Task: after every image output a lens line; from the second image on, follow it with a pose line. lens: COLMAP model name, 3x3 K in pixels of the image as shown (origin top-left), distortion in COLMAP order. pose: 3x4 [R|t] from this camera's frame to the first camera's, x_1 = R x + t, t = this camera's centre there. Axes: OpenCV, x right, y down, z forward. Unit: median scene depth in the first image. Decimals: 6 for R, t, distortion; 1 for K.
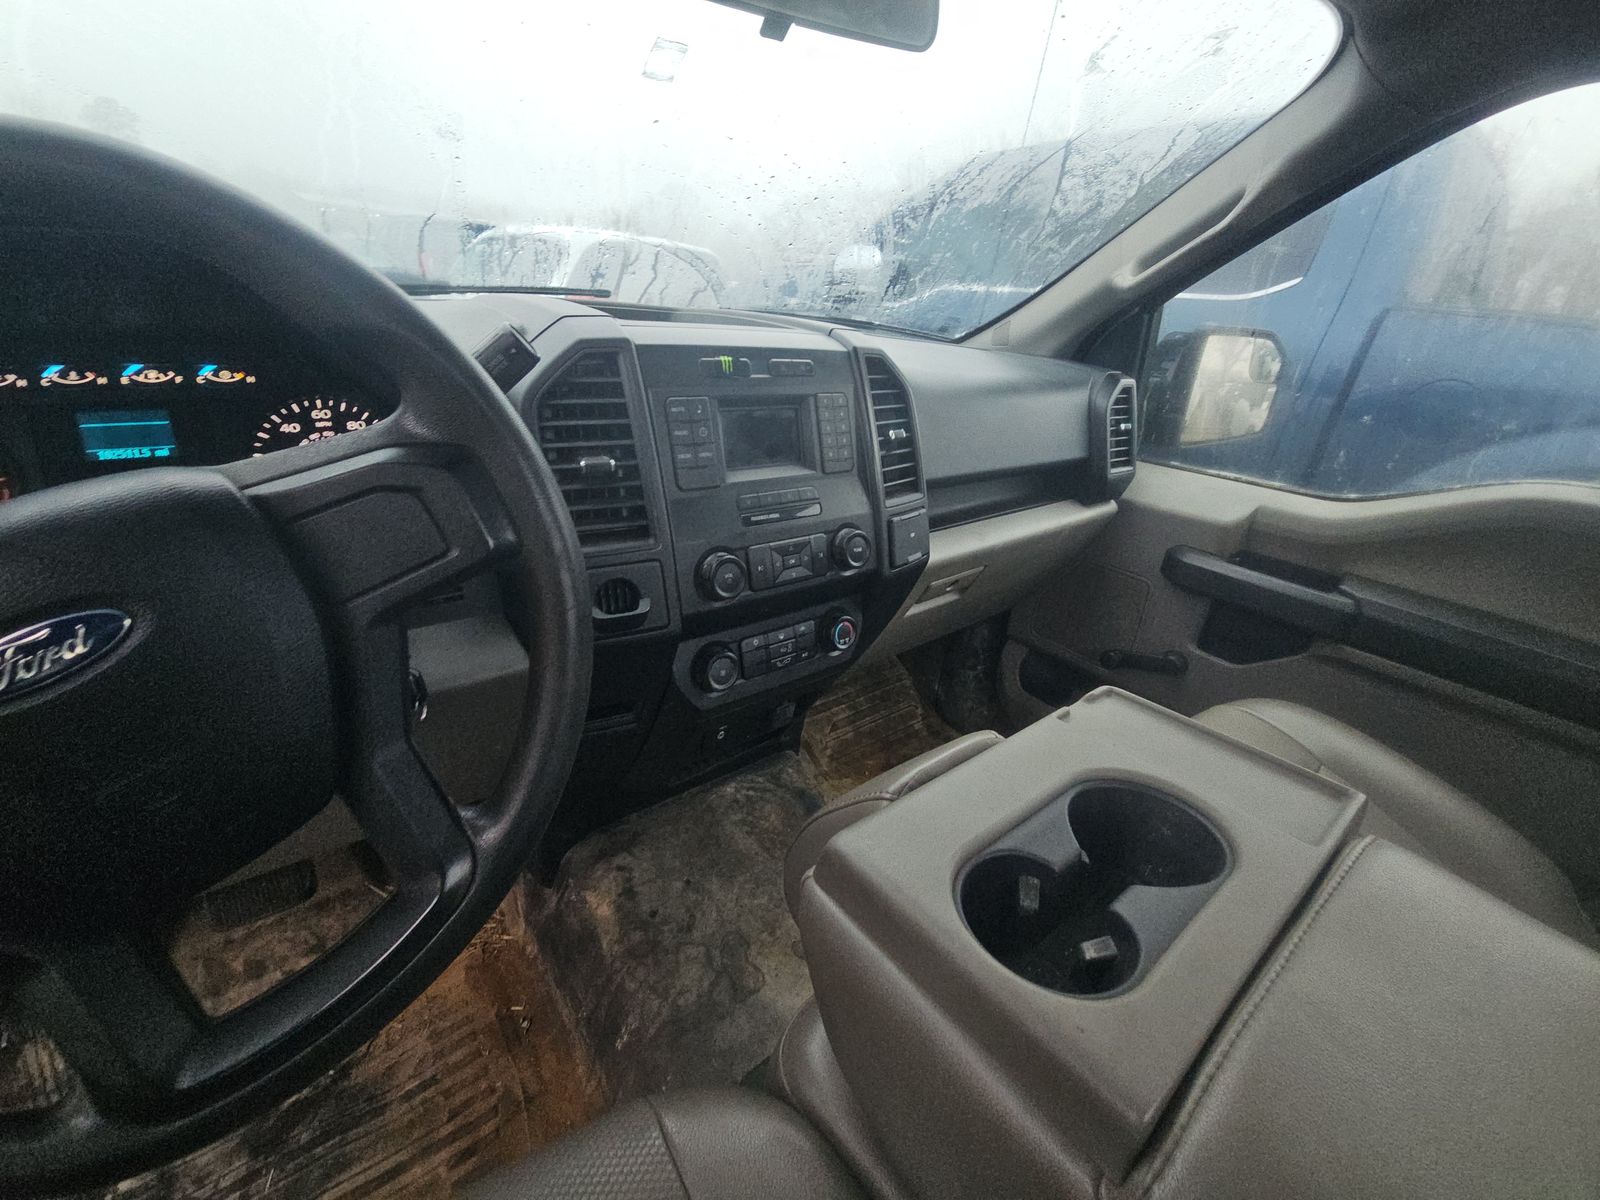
lens RADIAL K [[645.4, 0, 794.8], [0, 645.4, 593.5], [0, 0, 1]] dist [0.000338, -0.000188]
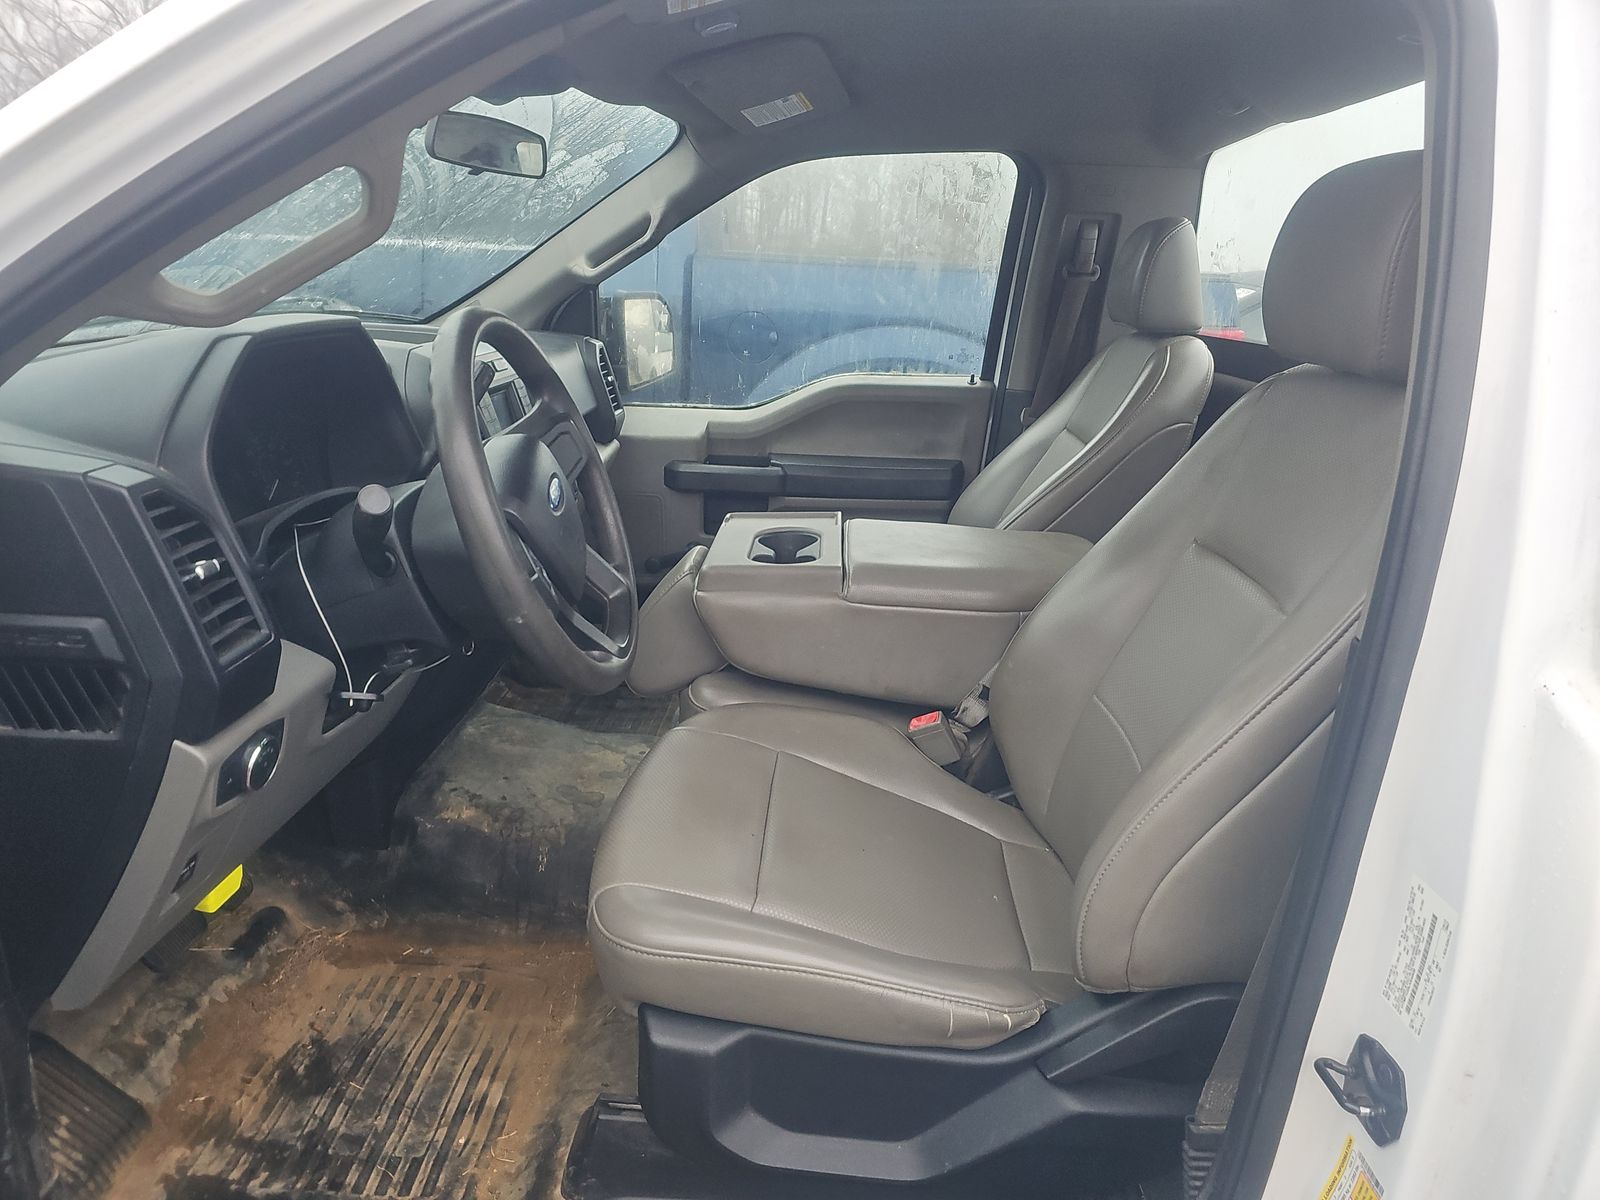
lens RADIAL K [[1062.5, 0, 800.8], [0, 1062.5, 610.0], [0, 0, 1]] dist [0.040174, -0.052894]
pose [[0.647682, -0.282170, 0.707734, -1.538132], [0.320318, 0.943659, 0.083094, 0.209268], [-0.691306, 0.172882, 0.701575, -1.166324]]
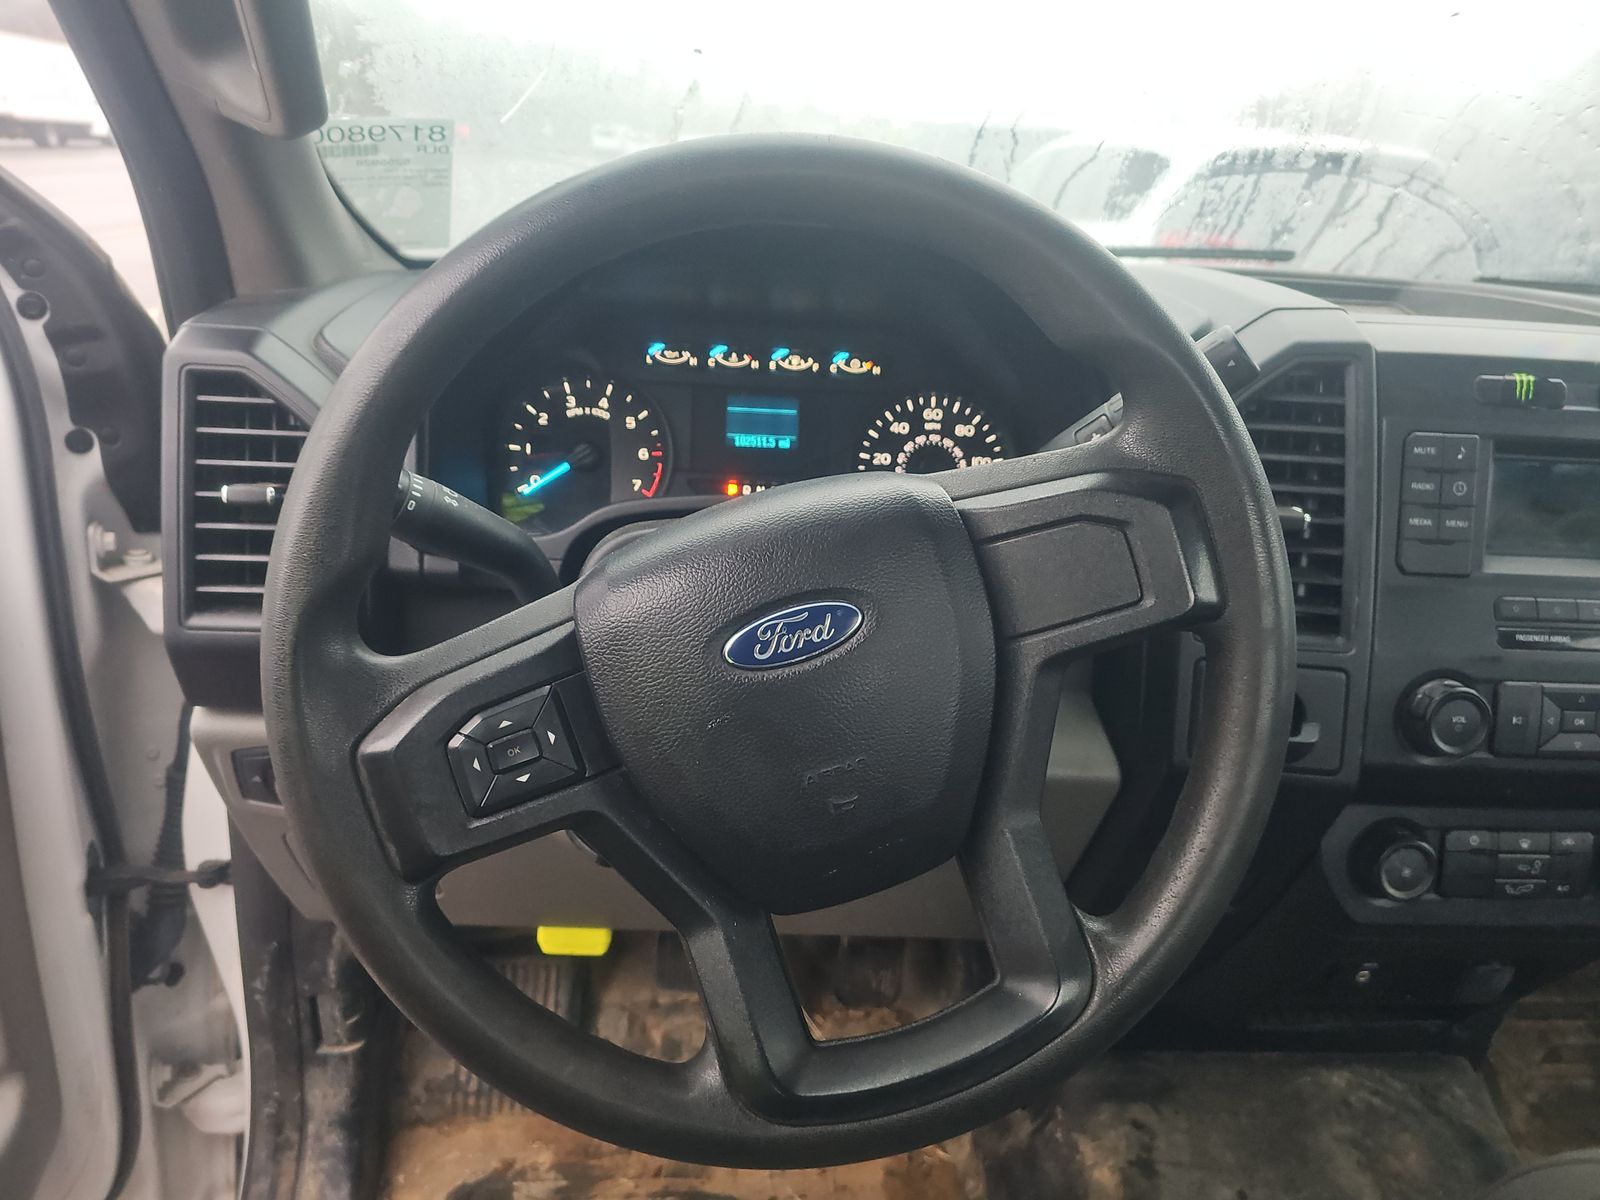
lens RADIAL K [[1062.5, 0, 800.8], [0, 1062.5, 610.0], [0, 0, 1]] dist [0.040174, -0.052894]
pose [[0.821443, 0.180390, -0.541009, -0.081899], [-0.229273, 0.973075, -0.023663, 0.037913], [0.522173, 0.143477, 0.840684, -0.198781]]
